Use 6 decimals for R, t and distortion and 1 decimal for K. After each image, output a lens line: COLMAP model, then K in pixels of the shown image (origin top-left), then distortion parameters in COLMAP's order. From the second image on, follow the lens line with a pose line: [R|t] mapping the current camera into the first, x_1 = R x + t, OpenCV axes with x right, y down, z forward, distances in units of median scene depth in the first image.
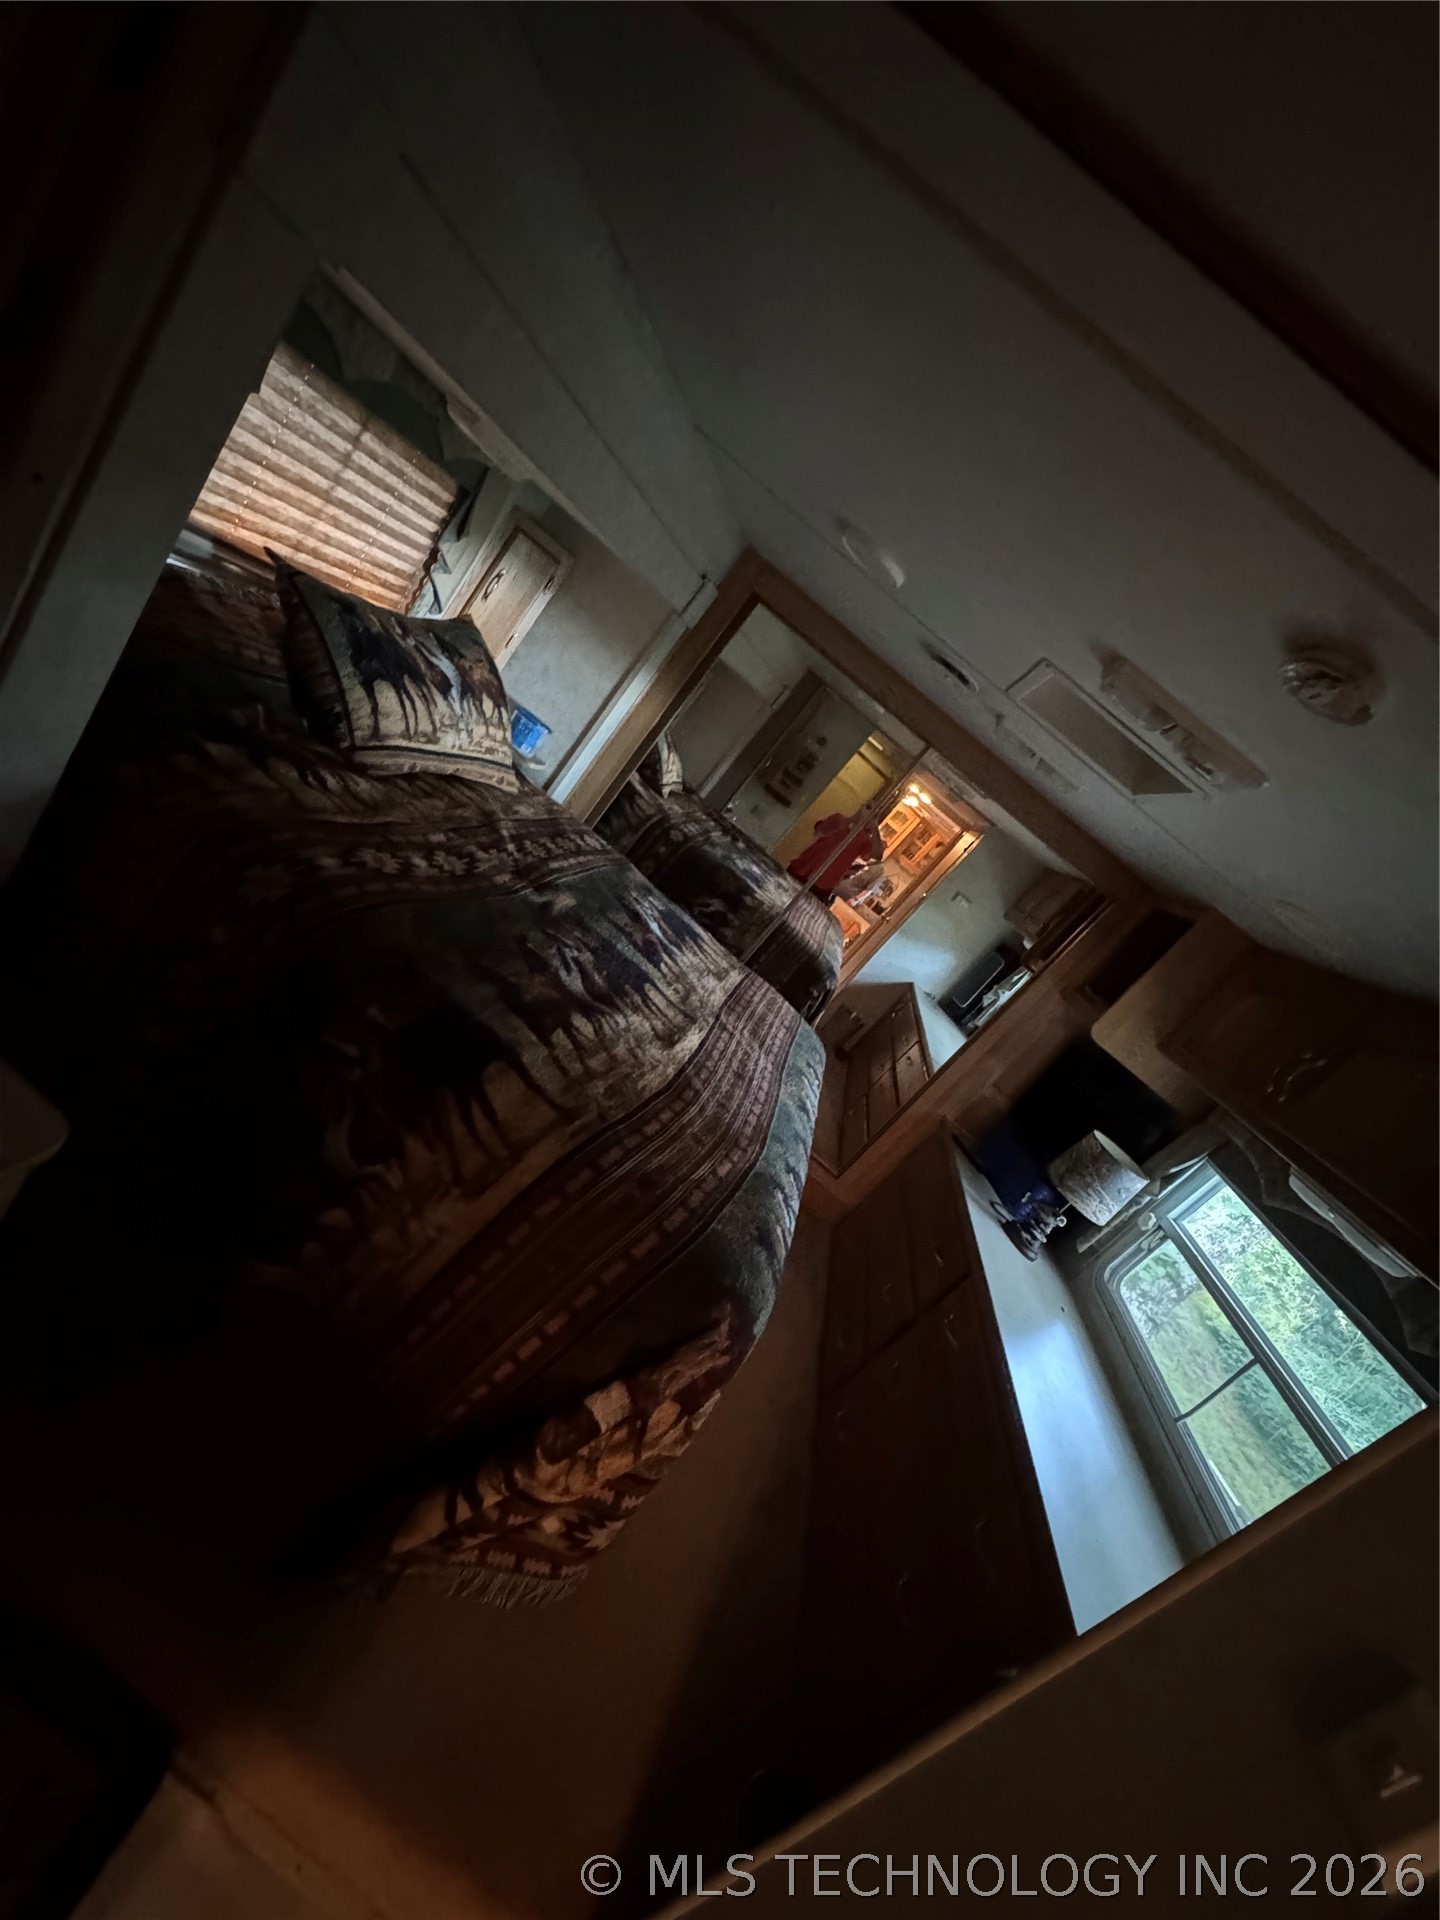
lens RADIAL K [[763.6, 0, 722.1], [0, 763.6, 959.9], [0, 0, 1]] dist [-0.003064, 0.000350]
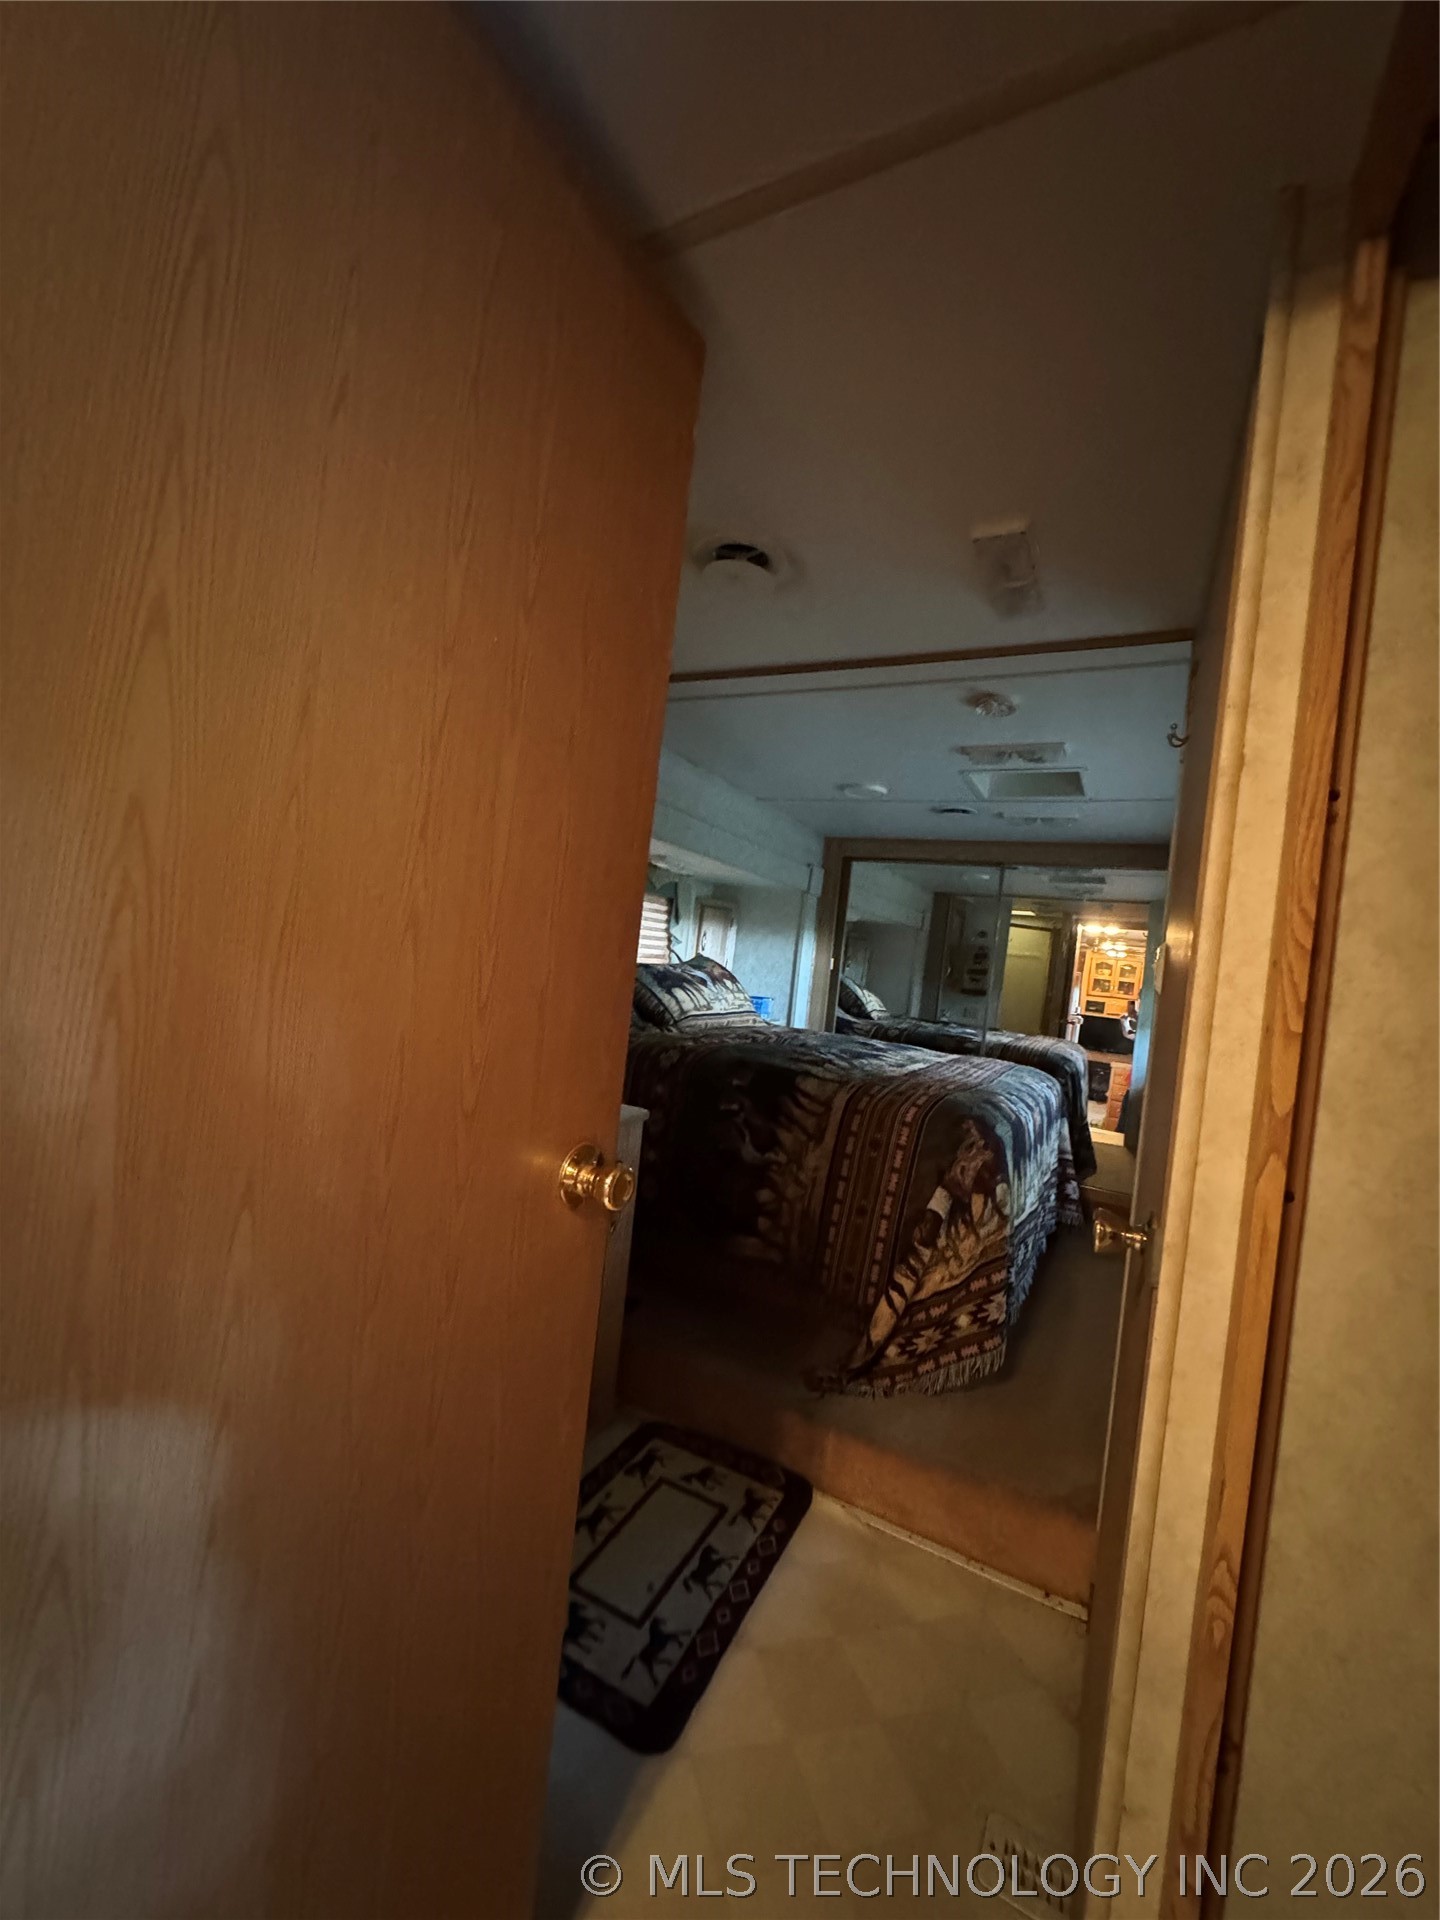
lens RADIAL K [[763.6, 0, 726.4], [0, 763.6, 958.5], [0, 0, 1]] dist [-0.003064, 0.000350]
pose [[0.817659, -0.541250, -0.196169, 0.059195], [0.400625, 0.779656, -0.481285, 0.483903], [0.413440, 0.314937, 0.854331, -0.521516]]
